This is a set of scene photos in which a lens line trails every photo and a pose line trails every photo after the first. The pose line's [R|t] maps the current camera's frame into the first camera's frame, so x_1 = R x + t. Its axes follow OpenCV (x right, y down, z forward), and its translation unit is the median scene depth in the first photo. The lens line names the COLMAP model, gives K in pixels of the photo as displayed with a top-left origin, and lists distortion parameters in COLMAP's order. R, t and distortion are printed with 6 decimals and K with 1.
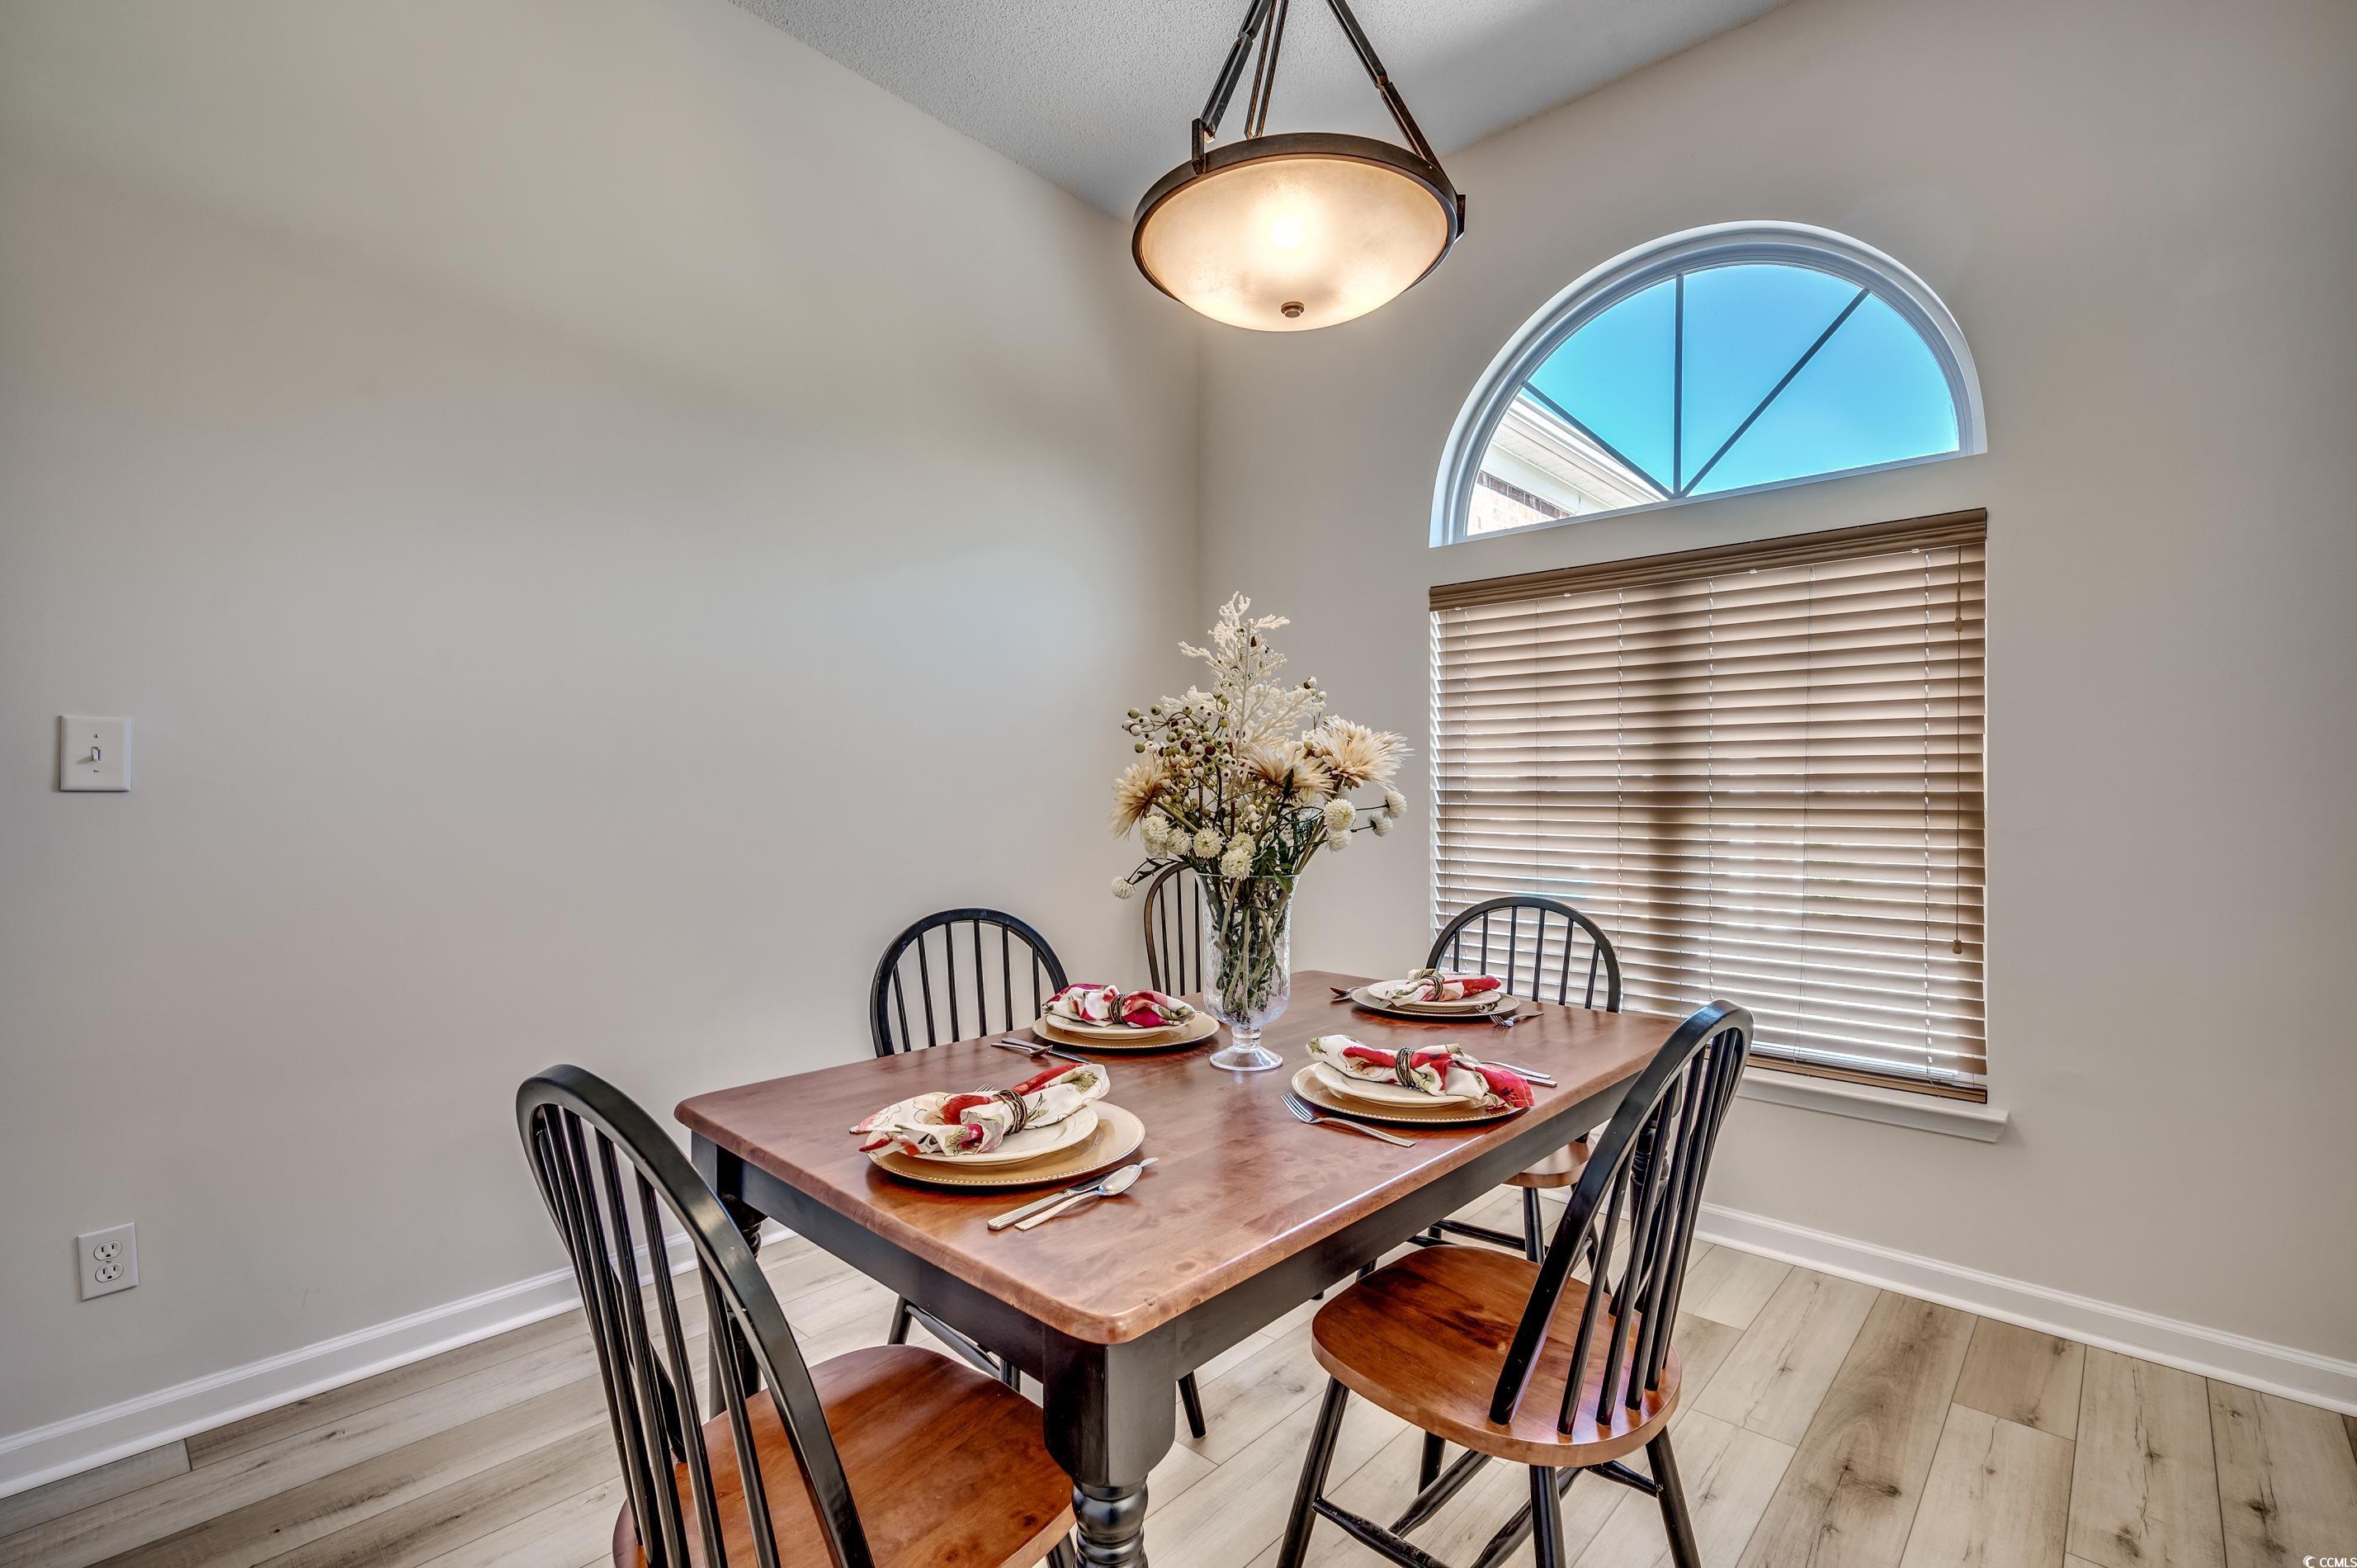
lens RADIAL K [[1047.5, 0, 1183.7], [0, 1047.5, 791.3], [0, 0, 1]] dist [-0.000472, 0.000836]
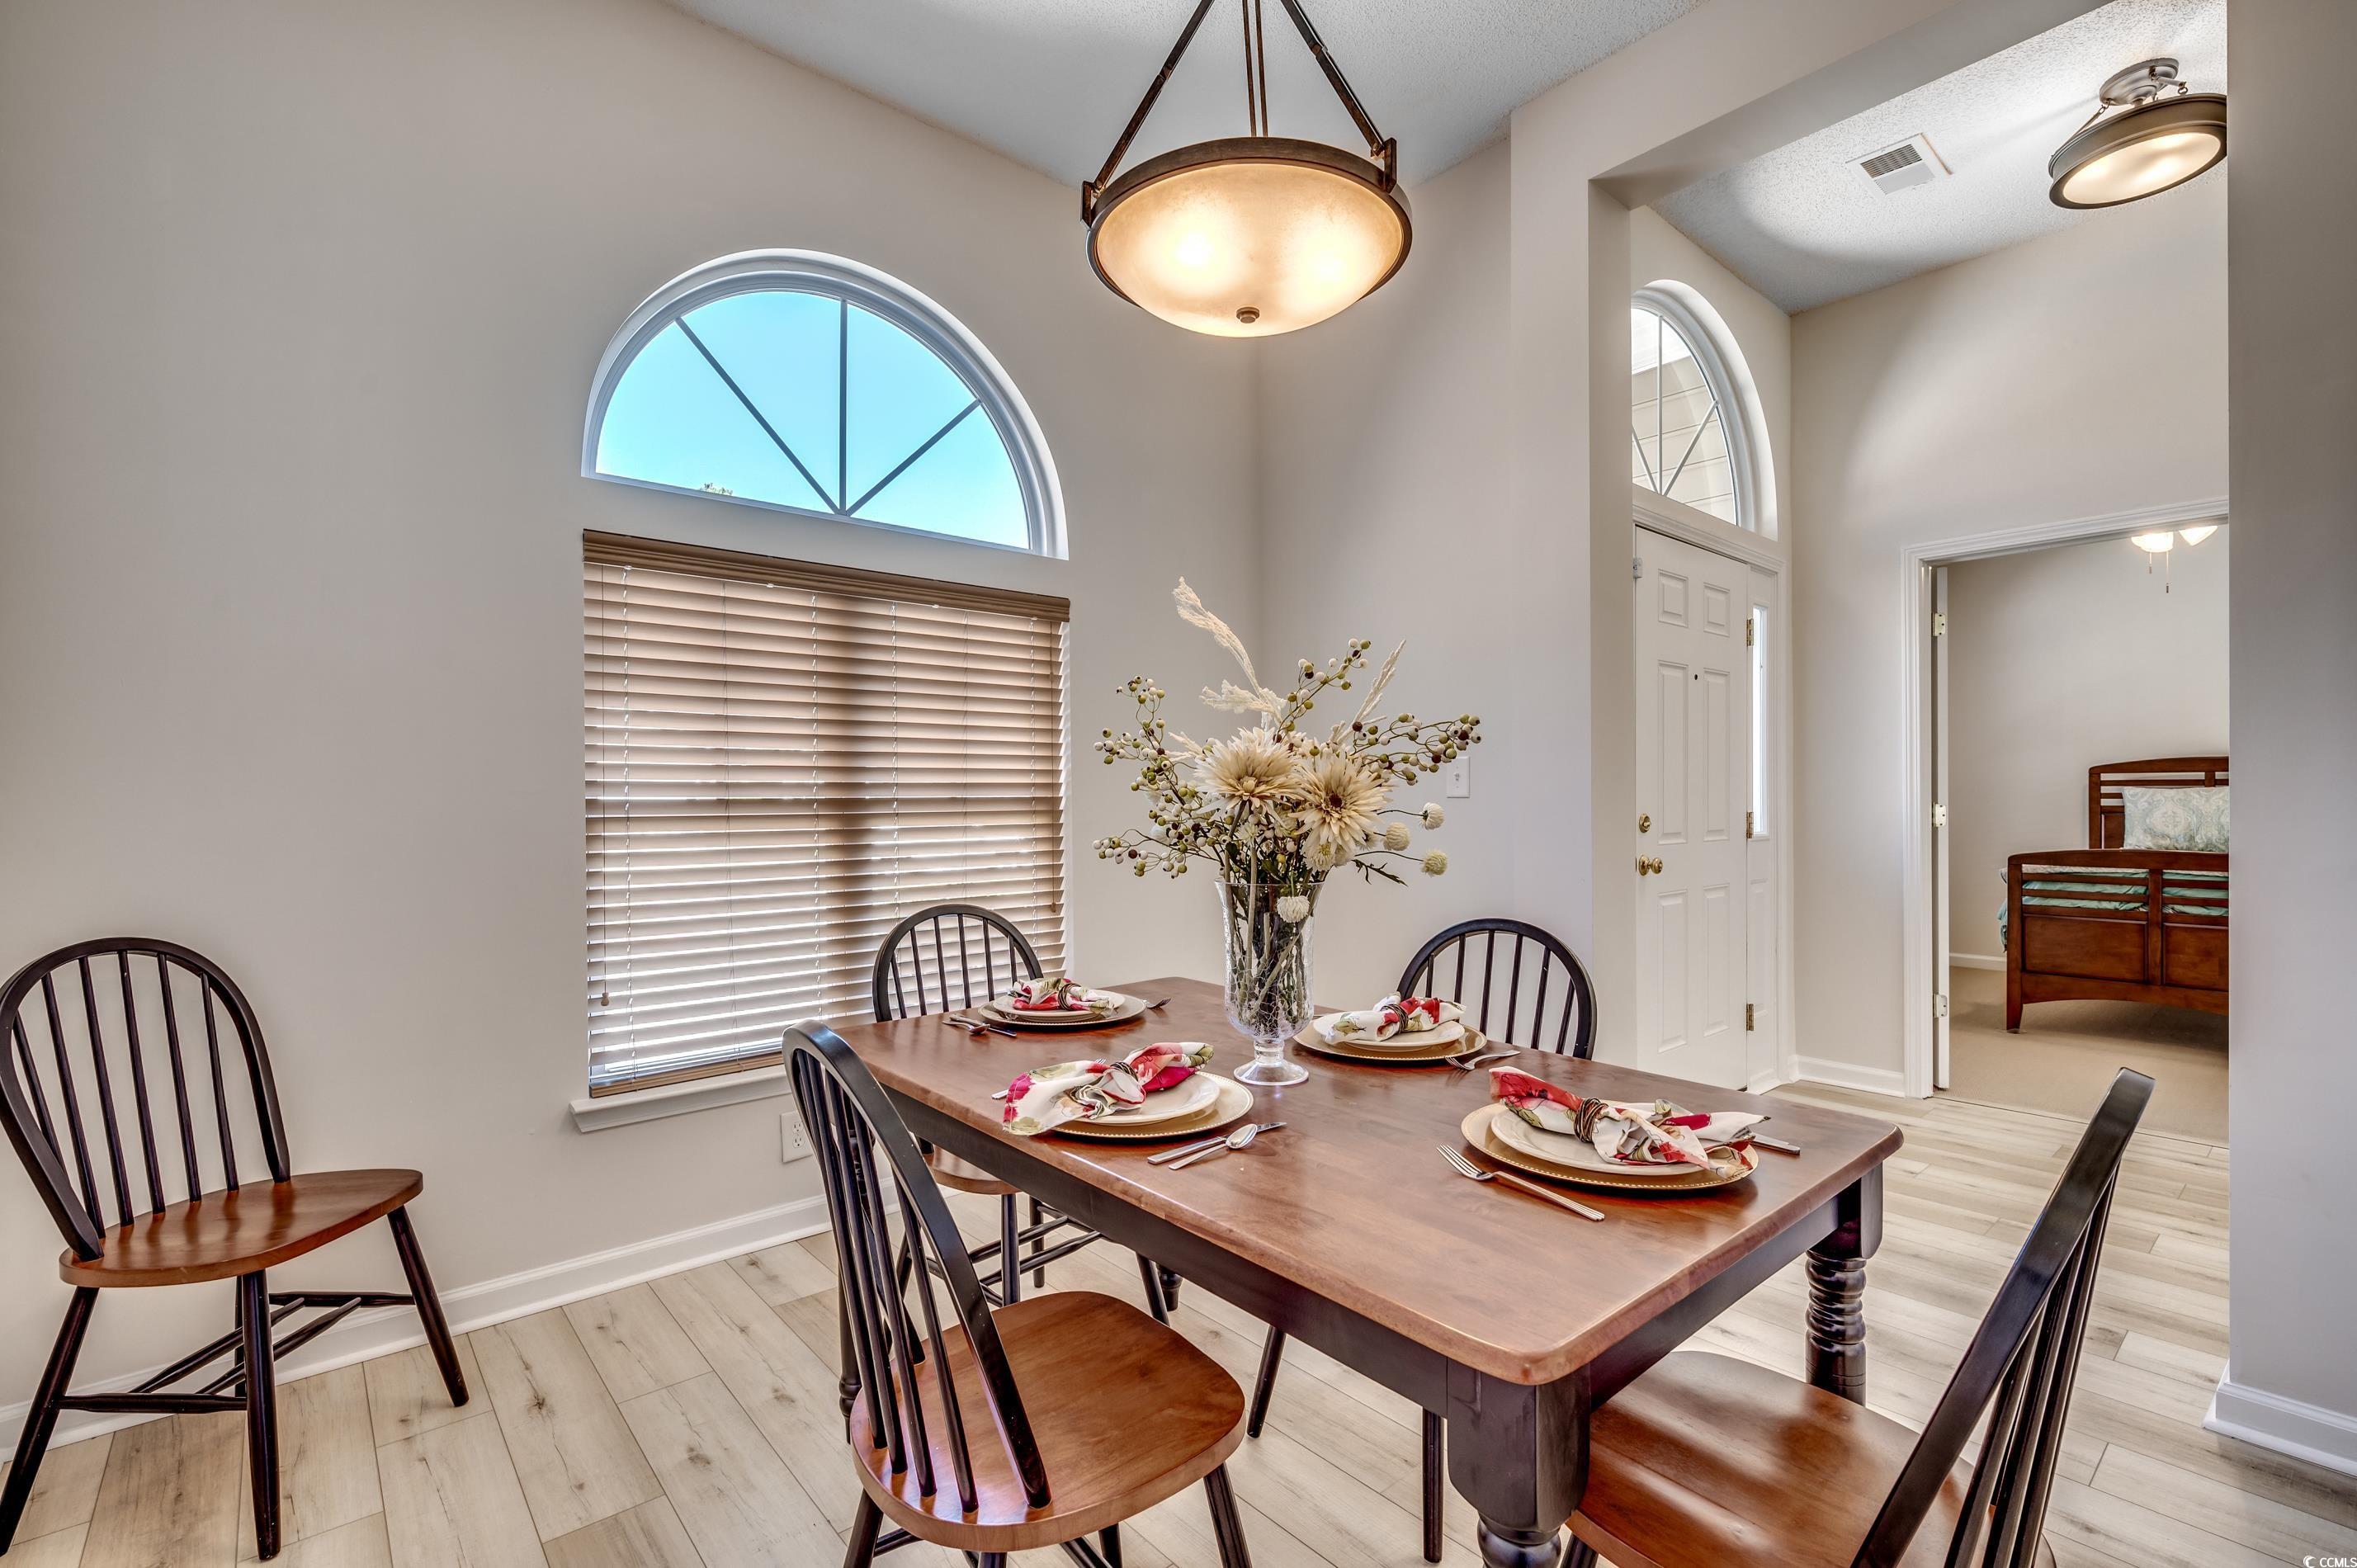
lens RADIAL K [[1076.0, 0, 1219.5], [0, 1076.0, 795.6], [0, 0, 1]] dist [0.000271, 0.000180]
pose [[0.113885, -0.002874, 0.993490, -0.659062], [0.003146, 0.999992, 0.002533, -0.003554], [-0.993489, 0.002837, 0.113893, 0.611910]]
